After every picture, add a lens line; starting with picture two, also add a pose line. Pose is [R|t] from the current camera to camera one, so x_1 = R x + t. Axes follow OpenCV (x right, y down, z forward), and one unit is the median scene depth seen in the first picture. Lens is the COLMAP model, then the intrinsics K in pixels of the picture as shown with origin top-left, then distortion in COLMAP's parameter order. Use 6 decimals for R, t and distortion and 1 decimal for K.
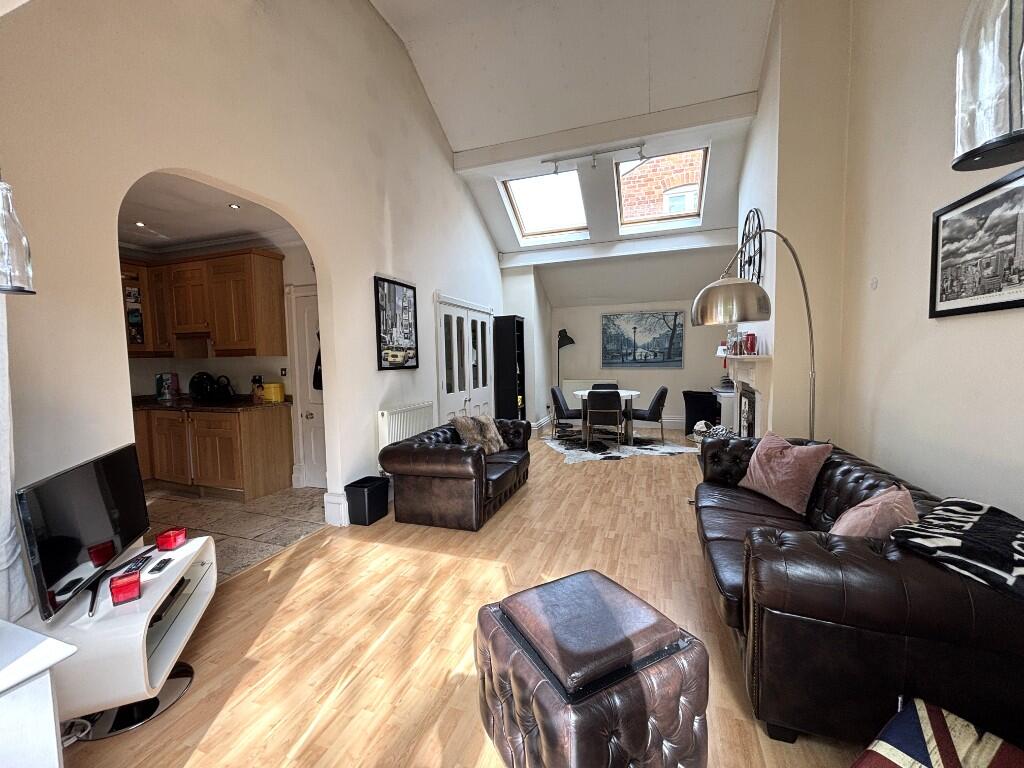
lens RADIAL K [[408.0, 0, 511.3], [0, 408.0, 386.1], [0, 0, 1]] dist [0.000259, -0.000099]
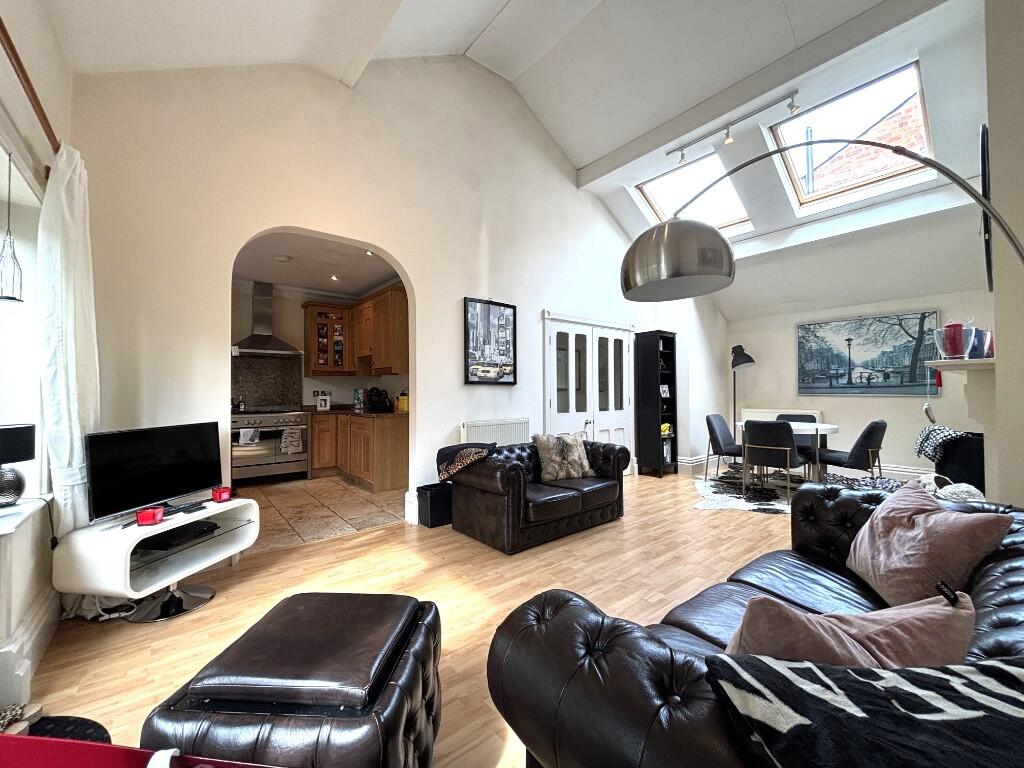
lens RADIAL K [[409.5, 0, 509.0], [0, 409.5, 383.7], [0, 0, 1]] dist [-0.000124, -0.000161]
pose [[0.855718, 0.004347, -0.517424, 0.289628], [-0.046511, 0.996563, -0.068548, 0.024967], [0.515347, 0.082724, 0.852979, 0.132486]]
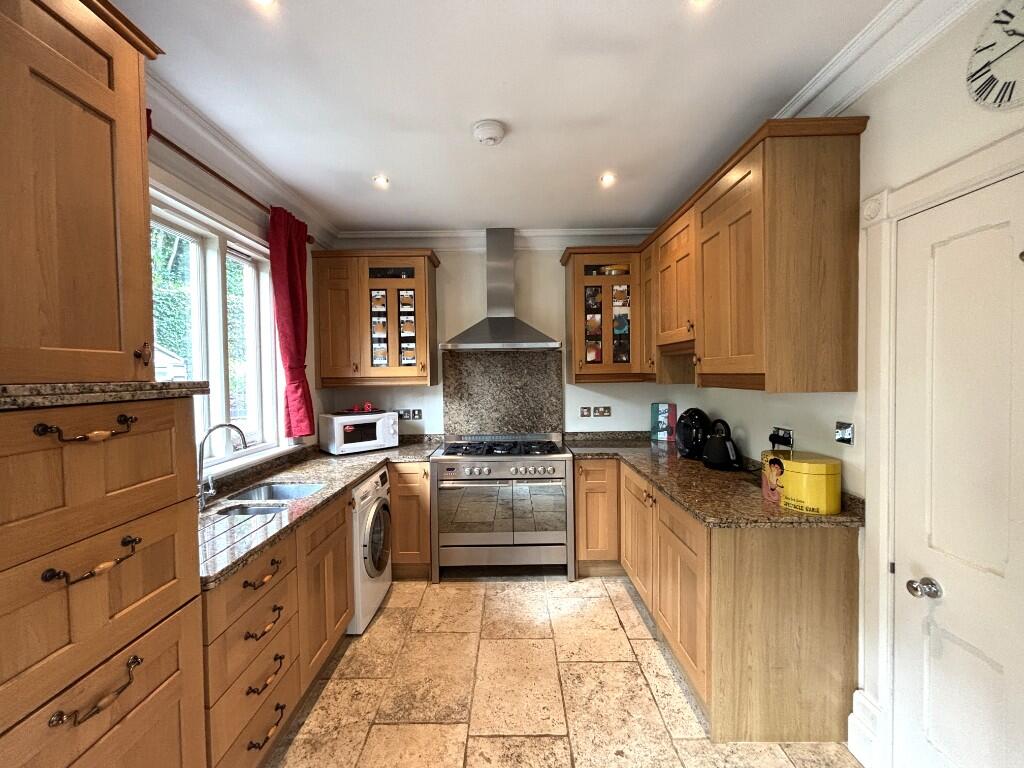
lens RADIAL K [[409.5, 0, 509.0], [0, 409.5, 383.7], [0, 0, 1]] dist [-0.000124, -0.000161]
pose [[0.333337, 0.034660, -0.942170, -0.309002], [-0.058212, 0.998174, 0.016125, -0.069335], [0.941009, 0.049470, 0.334746, 0.587294]]
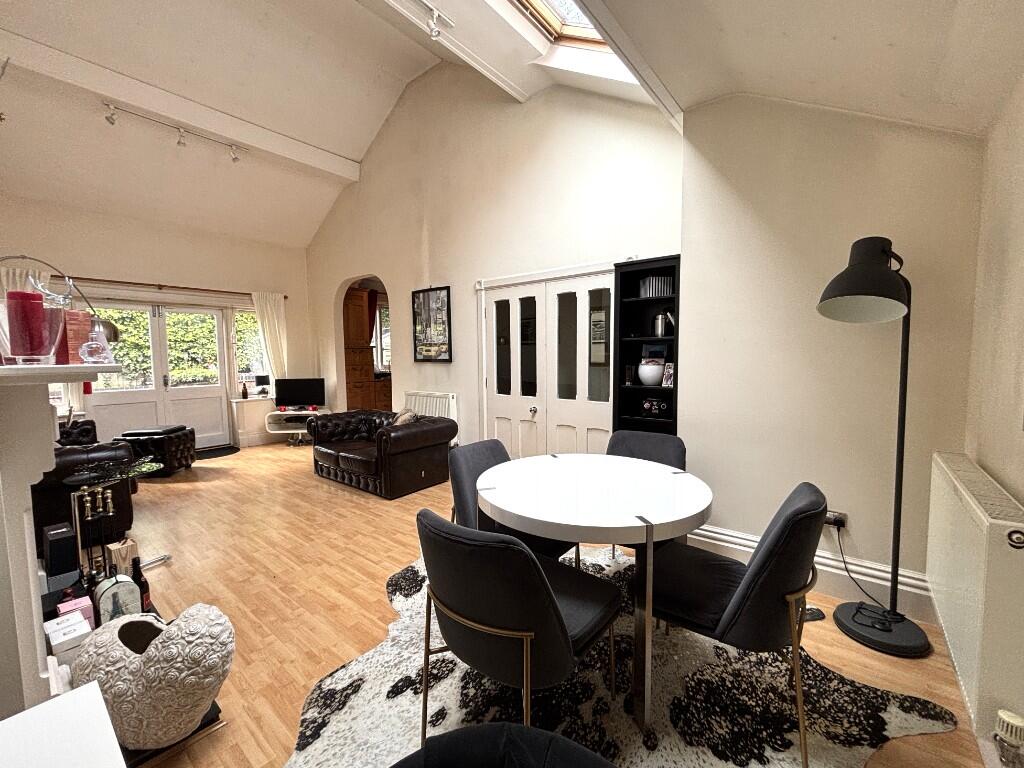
lens RADIAL K [[425.3, 0, 512.0], [0, 425.3, 384.0], [0, 0, 1]] dist [-0.002857, -0.000286]
pose [[-0.330593, 0.096979, -0.938777, 0.797268], [-0.045611, 0.991902, 0.118529, -0.129947], [0.942670, 0.082004, -0.323493, 1.569607]]
